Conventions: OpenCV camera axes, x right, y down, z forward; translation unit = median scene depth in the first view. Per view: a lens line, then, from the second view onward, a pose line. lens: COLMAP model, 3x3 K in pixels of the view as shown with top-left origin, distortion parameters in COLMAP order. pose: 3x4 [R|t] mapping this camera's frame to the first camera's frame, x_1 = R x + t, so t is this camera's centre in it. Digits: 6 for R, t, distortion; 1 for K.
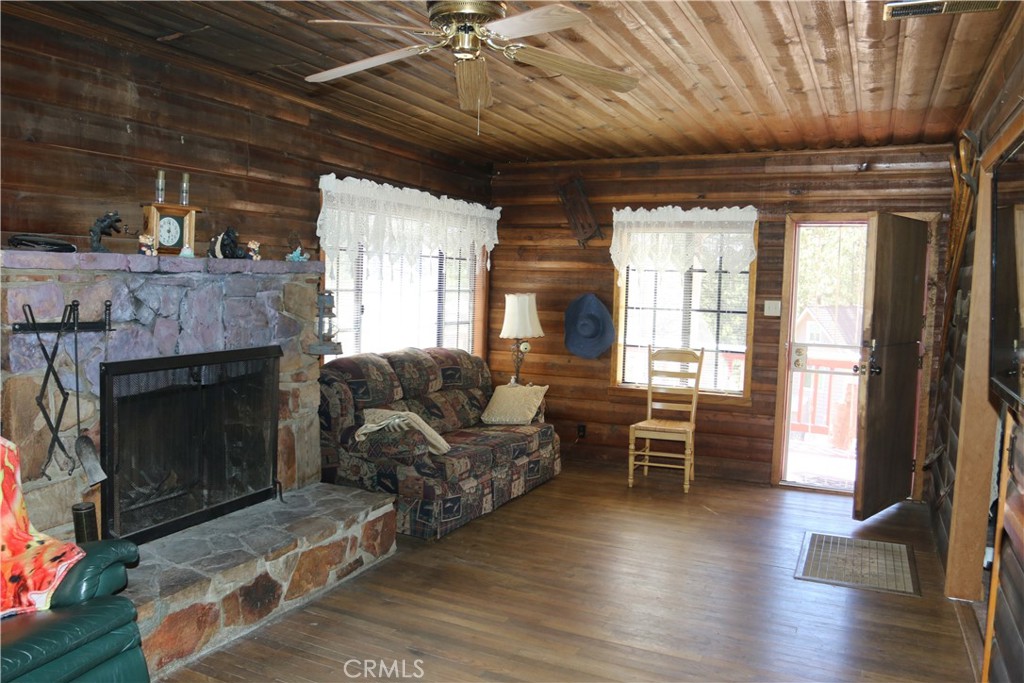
lens RADIAL K [[800.0, 0, 510.9], [0, 800.0, 342.0], [0, 0, 1]] dist [-0.080282, 0.029166]
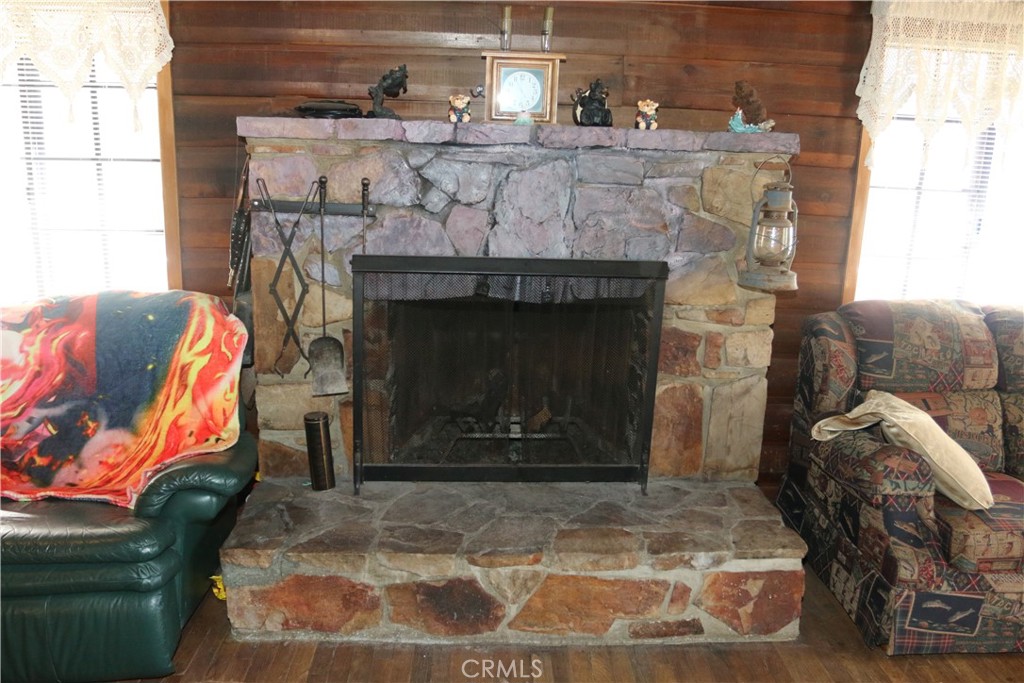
lens RADIAL K [[800.0, 0, 512.7], [0, 800.0, 341.1], [0, 0, 1]] dist [-0.080282, 0.029166]
pose [[0.462260, 0.190517, -0.866036, 0.258689], [-0.090617, 0.981683, 0.167589, -0.034249], [0.882102, 0.001008, 0.471057, 0.652534]]
